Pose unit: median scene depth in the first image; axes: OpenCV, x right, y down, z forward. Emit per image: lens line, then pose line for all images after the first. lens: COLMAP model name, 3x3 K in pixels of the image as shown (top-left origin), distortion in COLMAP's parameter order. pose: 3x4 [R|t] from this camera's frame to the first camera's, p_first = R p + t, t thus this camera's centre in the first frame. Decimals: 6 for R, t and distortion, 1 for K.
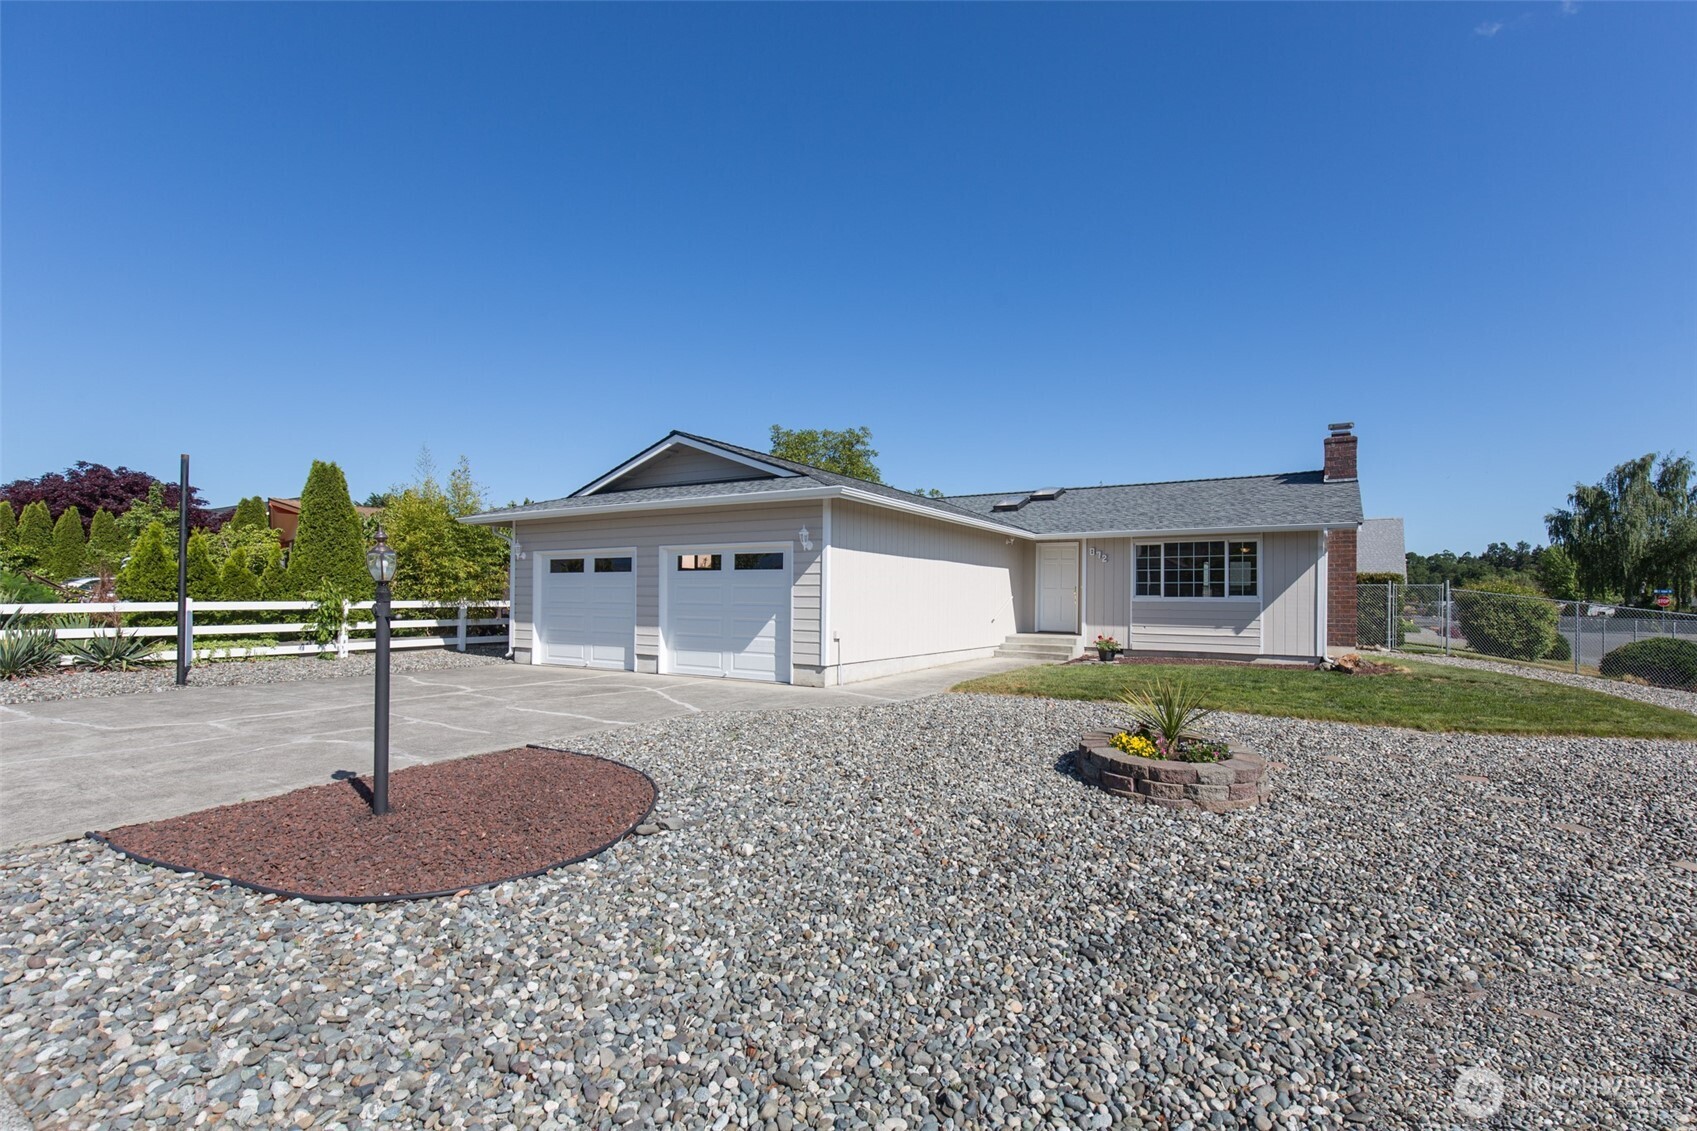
lens RADIAL K [[771.1, 0, 854.3], [0, 771.1, 582.4], [0, 0, 1]] dist [0.014731, -0.006644]
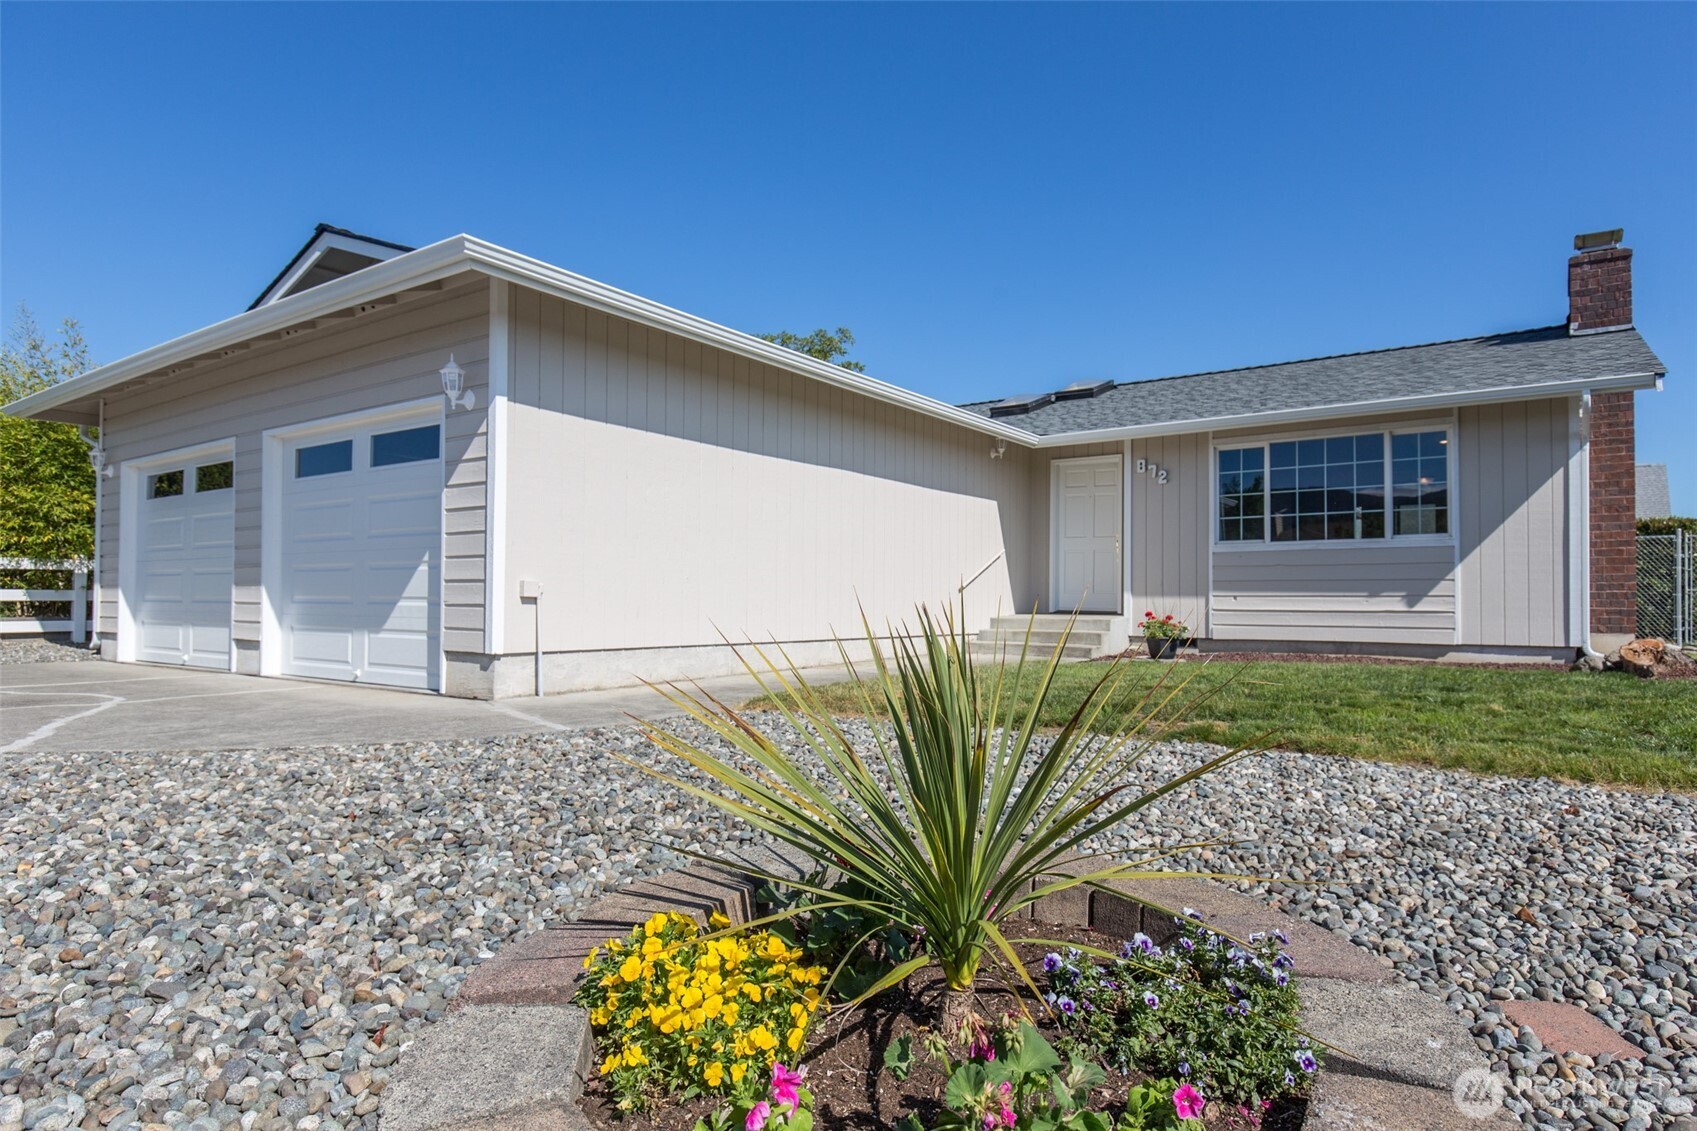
lens RADIAL K [[962.7, 0, 853.9], [0, 962.7, 575.9], [0, 0, 1]] dist [0.008745, -0.009958]
pose [[0.997670, -0.005484, -0.068007, 0.168494], [0.004954, 0.999956, -0.007967, 0.051222], [0.068048, 0.007611, 0.997653, 0.330527]]
